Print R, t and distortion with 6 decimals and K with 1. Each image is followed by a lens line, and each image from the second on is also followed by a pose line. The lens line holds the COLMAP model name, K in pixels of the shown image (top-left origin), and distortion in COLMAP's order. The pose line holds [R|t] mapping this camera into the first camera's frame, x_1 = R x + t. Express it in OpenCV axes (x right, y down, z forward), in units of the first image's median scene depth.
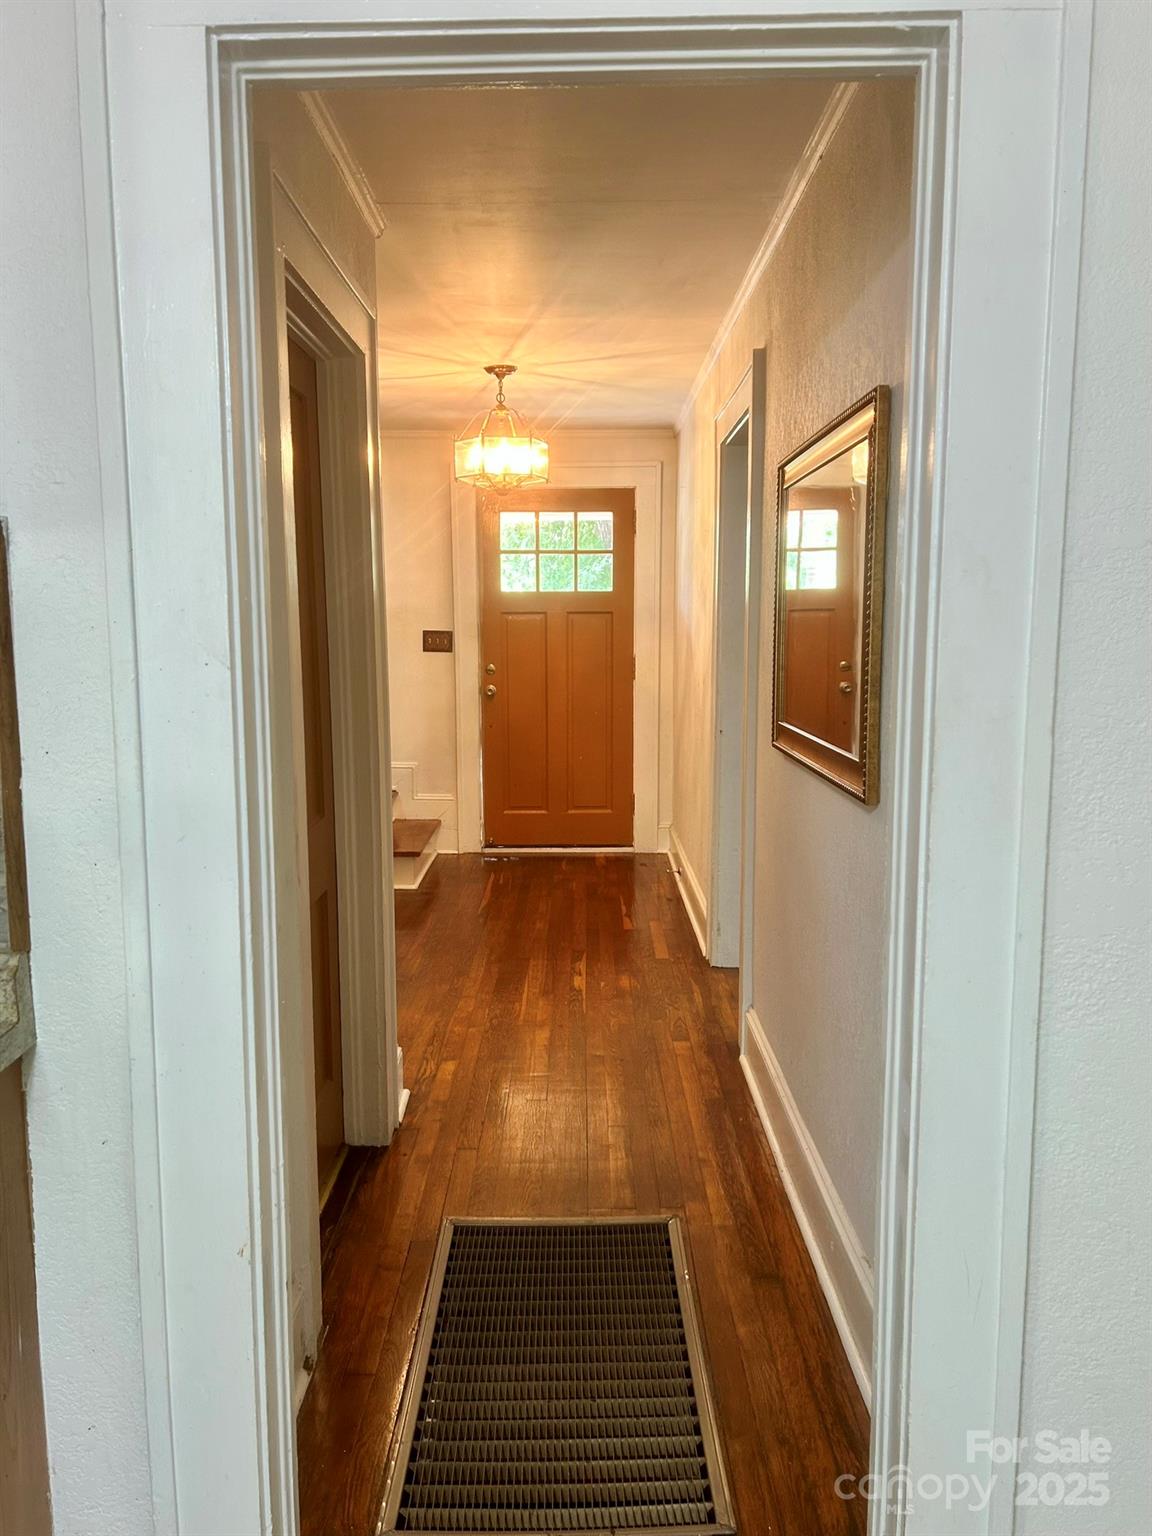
lens RADIAL K [[1156.1, 0, 576.0], [0, 1156.1, 768.0], [0, 0, 1]] dist [0.213699, -0.482800]
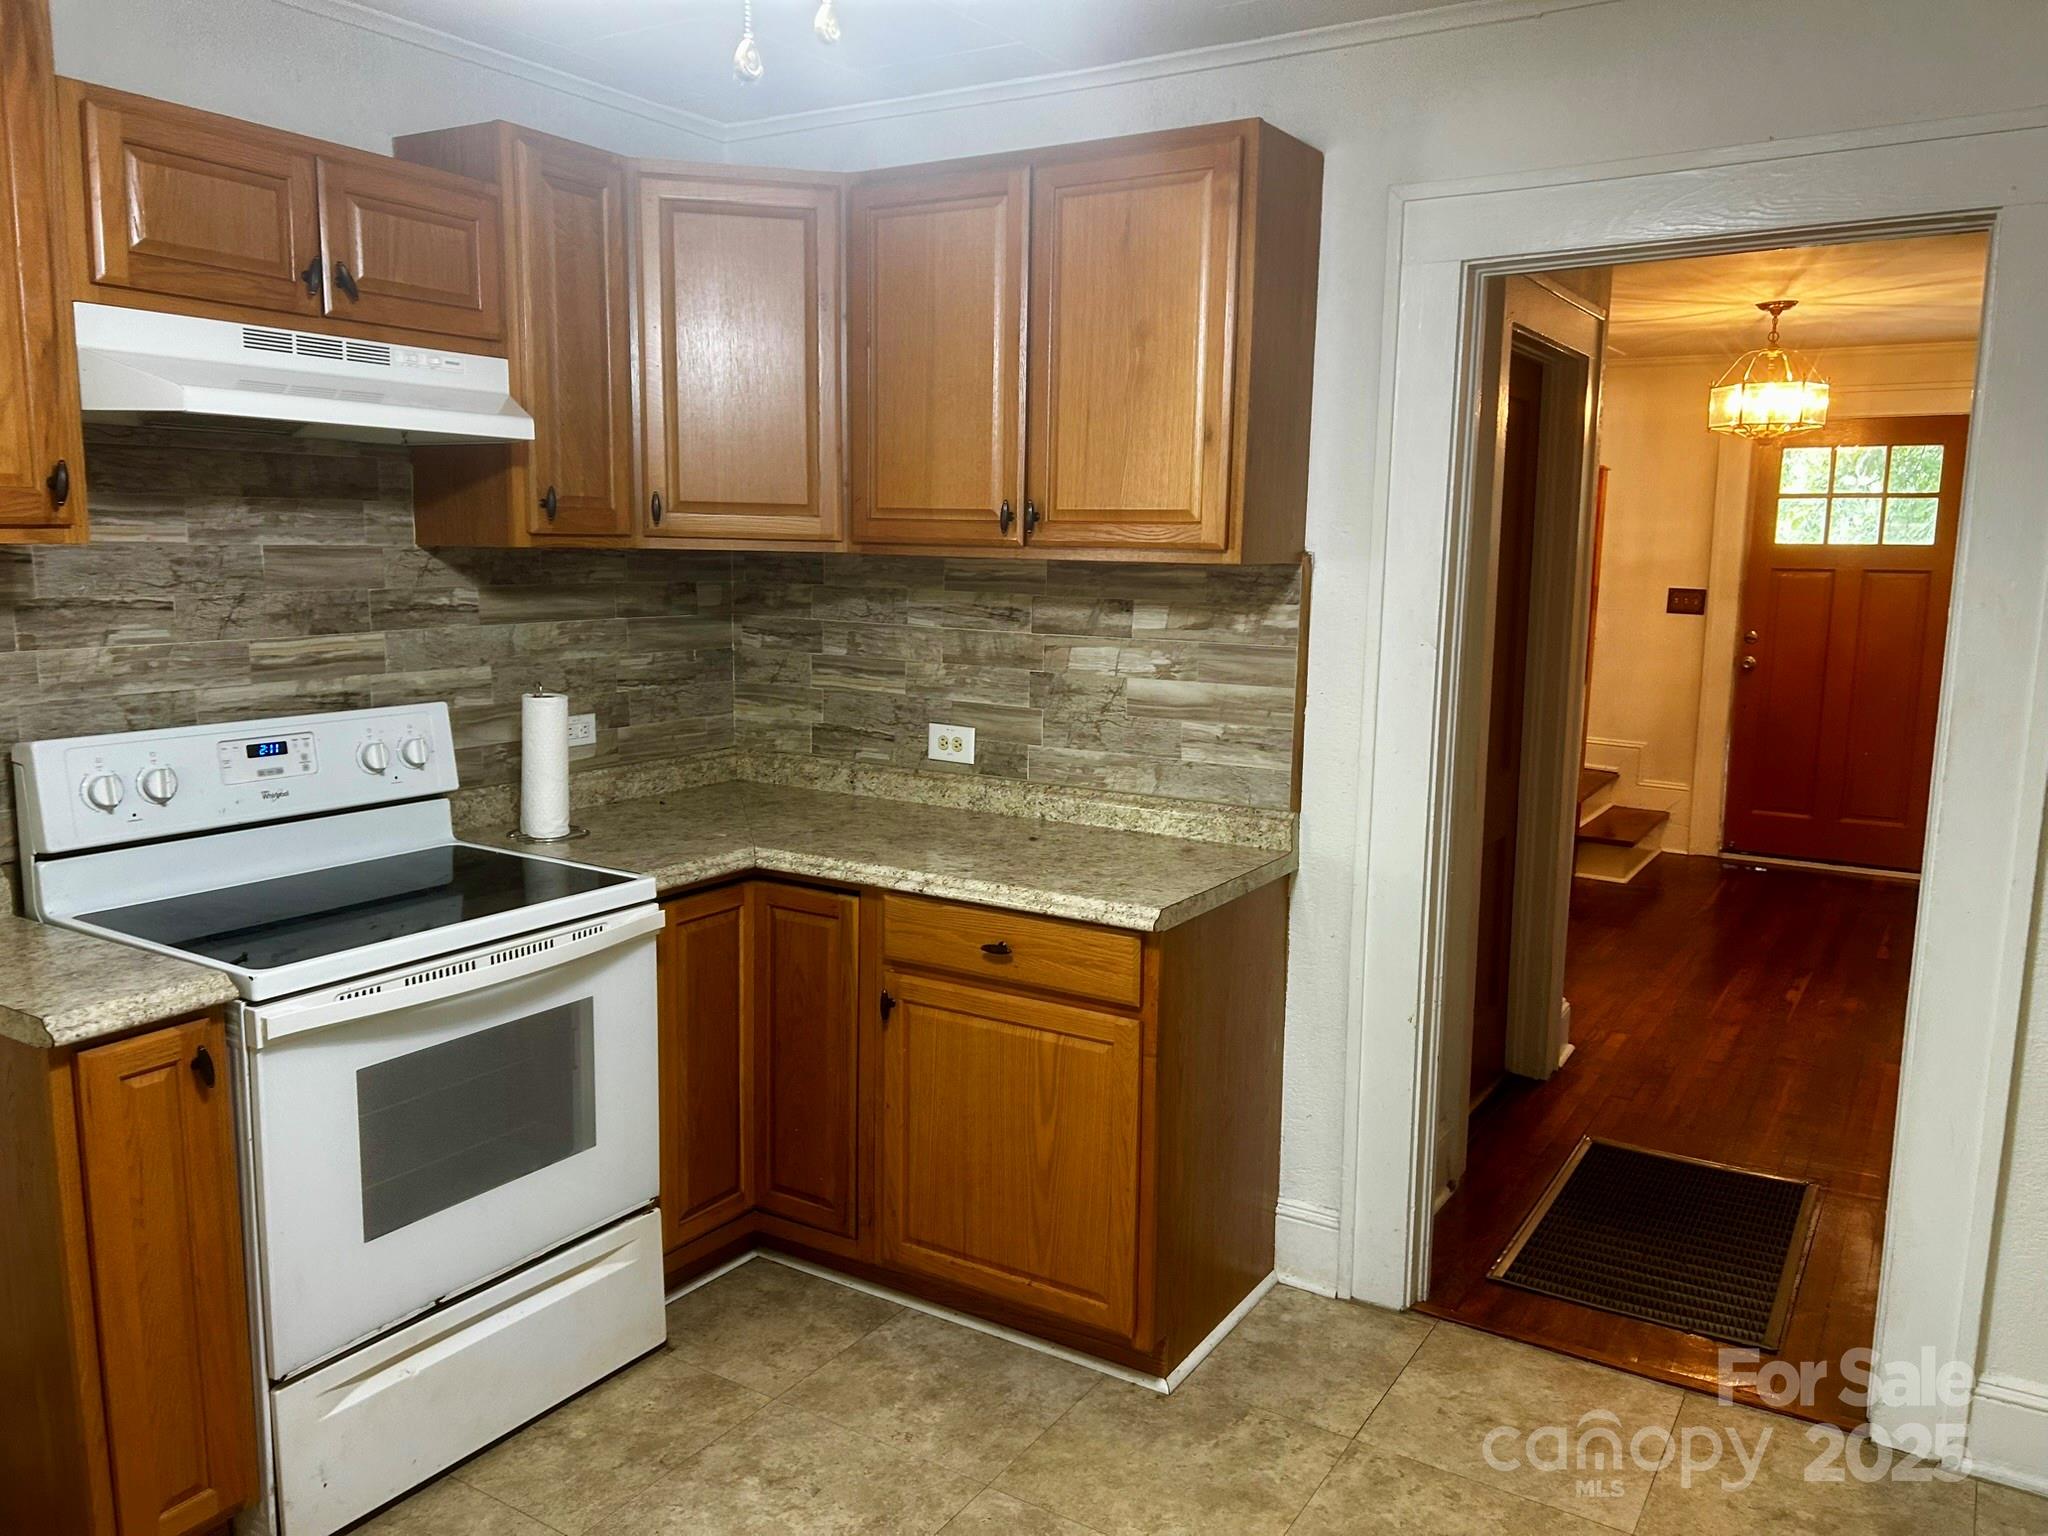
lens RADIAL K [[1543.0, 0, 1024.0], [0, 1543.0, 768.0], [0, 0, 1]] dist [0.002357, -0.001920]
pose [[0.850705, 0.090720, -0.517755, 0.078716], [-0.083218, 0.995816, 0.037751, 0.011387], [0.519013, 0.010971, 0.854696, -0.257872]]
